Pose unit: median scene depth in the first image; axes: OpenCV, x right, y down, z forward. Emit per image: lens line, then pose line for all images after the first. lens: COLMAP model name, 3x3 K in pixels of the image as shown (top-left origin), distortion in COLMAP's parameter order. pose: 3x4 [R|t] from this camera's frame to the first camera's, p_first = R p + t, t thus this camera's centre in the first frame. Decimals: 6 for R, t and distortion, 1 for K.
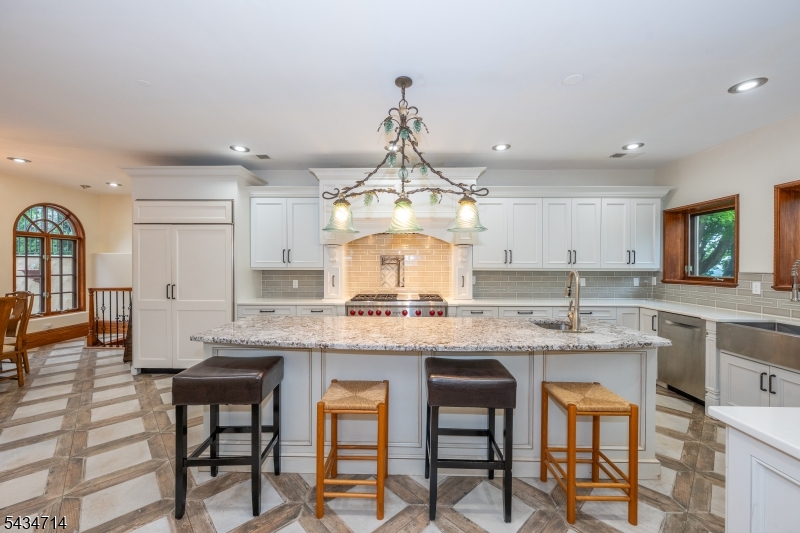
lens RADIAL K [[315.2, 0, 400.0], [0, 315.2, 266.5], [0, 0, 1]] dist [-0.000122, 0.000270]
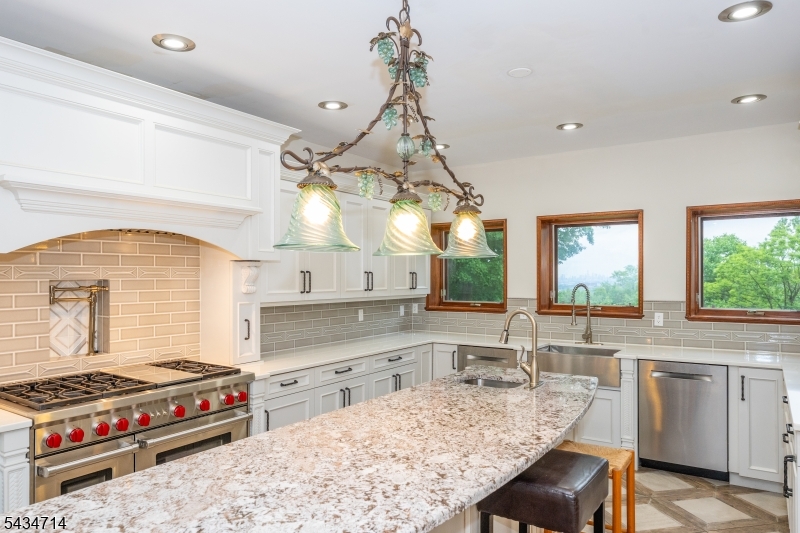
lens RADIAL K [[549.3, 0, 401.9], [0, 549.3, 279.8], [0, 0, 1]] dist [-0.001093, 0.000684]
pose [[0.531155, -0.008136, 0.847235, -0.526288], [0.004786, 0.999967, 0.006602, -0.047980], [-0.847261, 0.000549, 0.531176, 0.333765]]
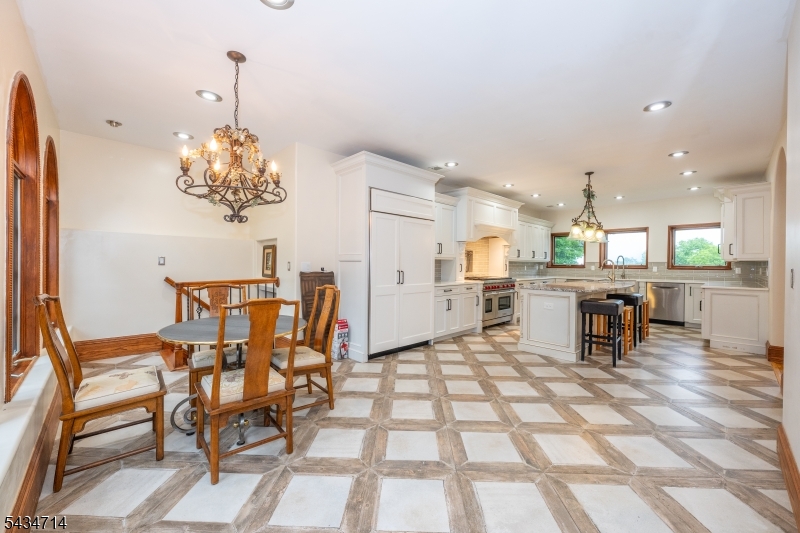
lens RADIAL K [[315.2, 0, 400.0], [0, 315.2, 266.5], [0, 0, 1]] dist [-0.000122, 0.000270]
pose [[0.706966, -0.002706, 0.707242, -1.633533], [-0.006363, 0.999928, 0.010186, 0.033320], [-0.707219, -0.011702, 0.706898, 0.244043]]
